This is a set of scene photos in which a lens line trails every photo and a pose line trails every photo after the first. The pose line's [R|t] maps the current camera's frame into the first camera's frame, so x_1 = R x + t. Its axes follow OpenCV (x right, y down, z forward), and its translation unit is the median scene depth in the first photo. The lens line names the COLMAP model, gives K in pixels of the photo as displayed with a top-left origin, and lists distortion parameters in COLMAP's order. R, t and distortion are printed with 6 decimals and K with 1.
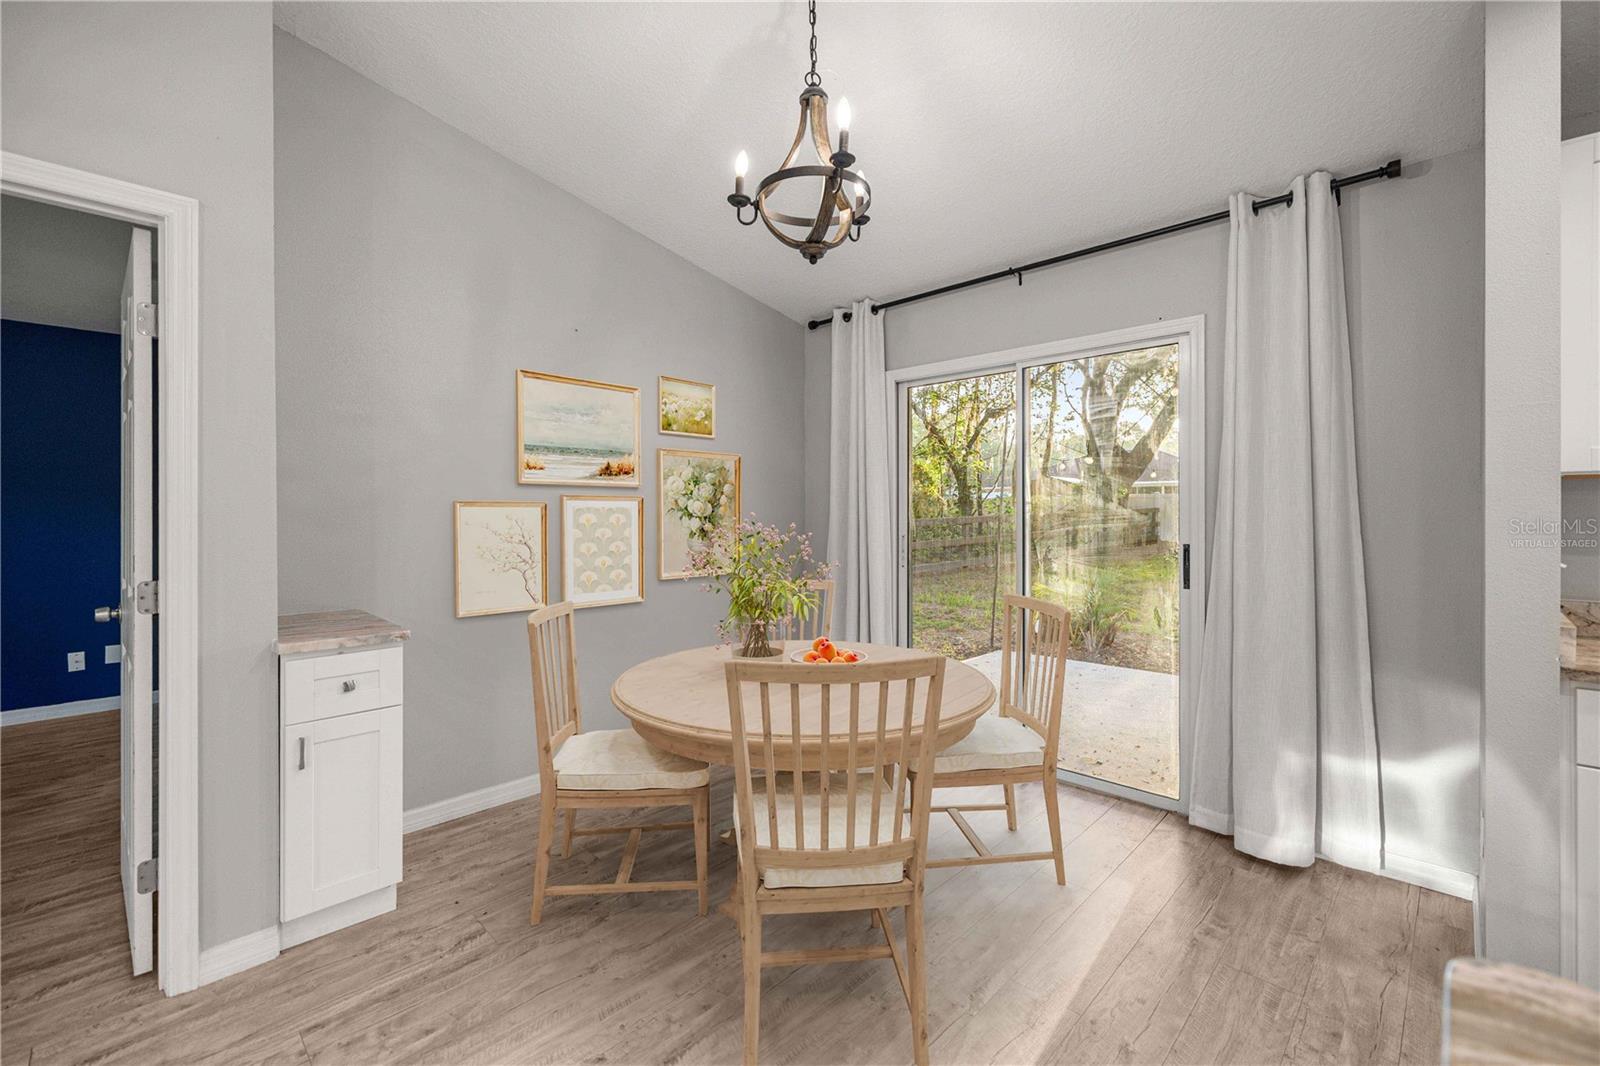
lens RADIAL K [[690.6, 0, 804.3], [0, 690.6, 520.2], [0, 0, 1]] dist [-0.001327, -0.000120]
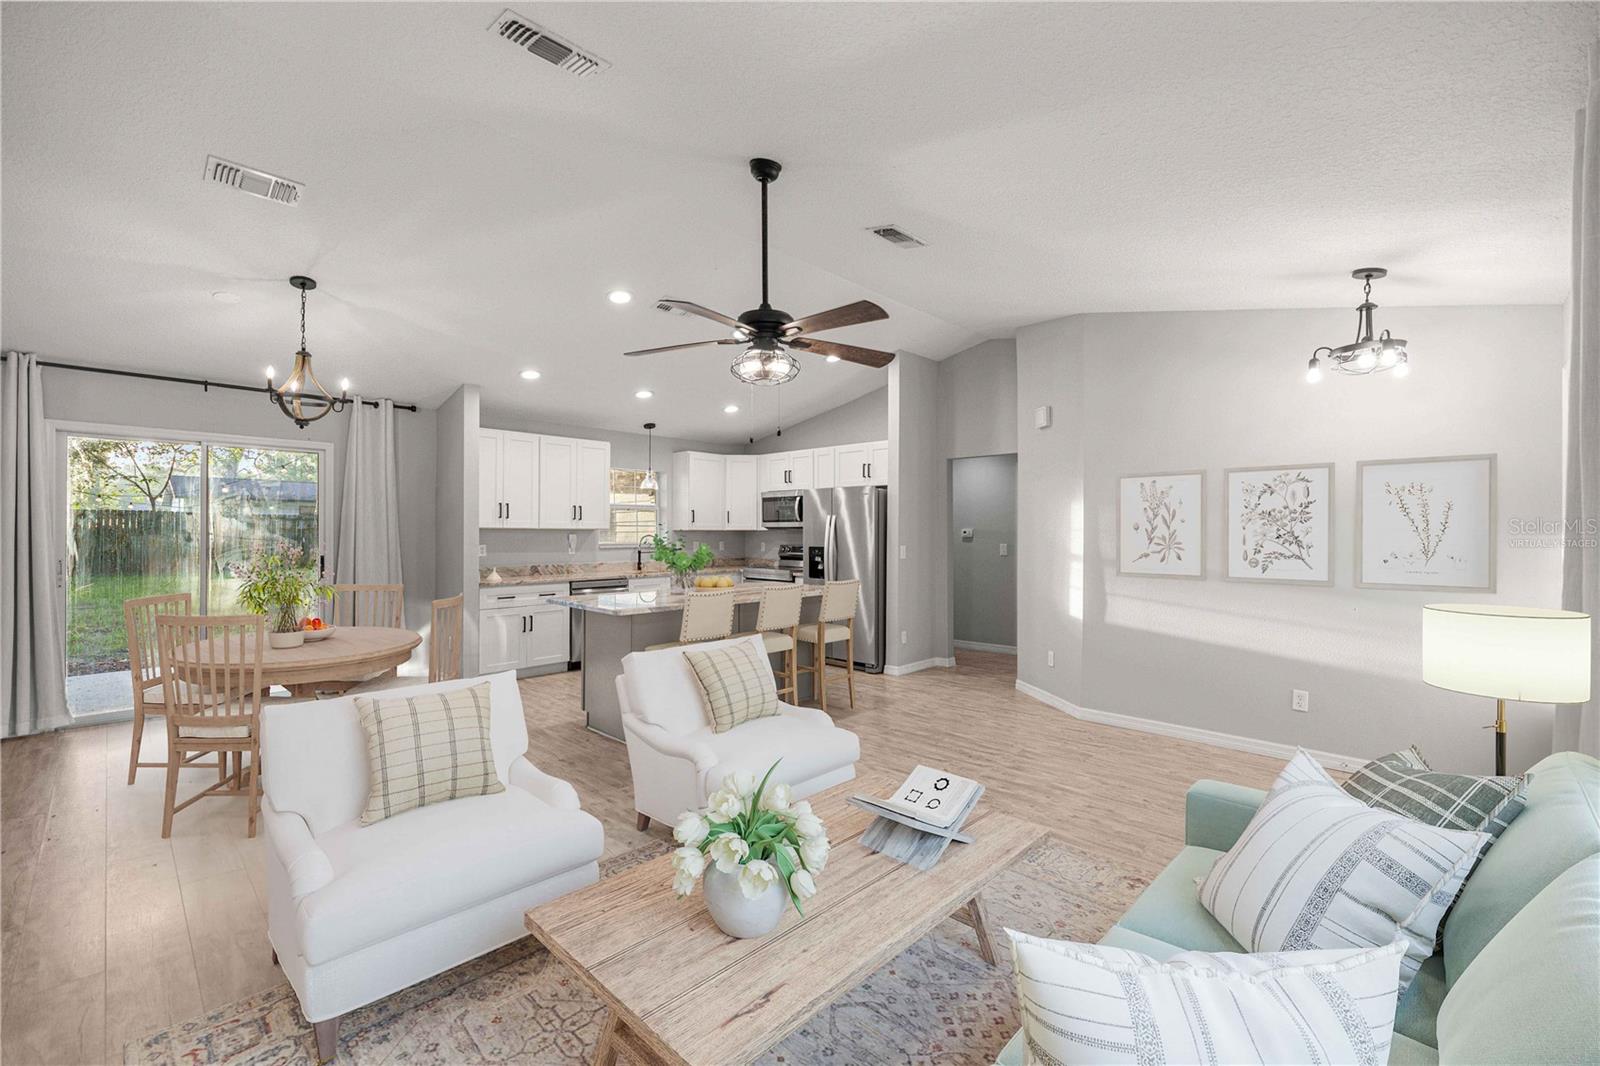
lens RADIAL K [[690.6, 0, 805.5], [0, 690.6, 539.5], [0, 0, 1]] dist [-0.001327, -0.000120]
pose [[0.014536, 0.000028, 0.999894, -1.362700], [0.008491, 0.999964, -0.000152, 0.000289], [-0.999858, 0.008492, 0.014535, -0.407350]]
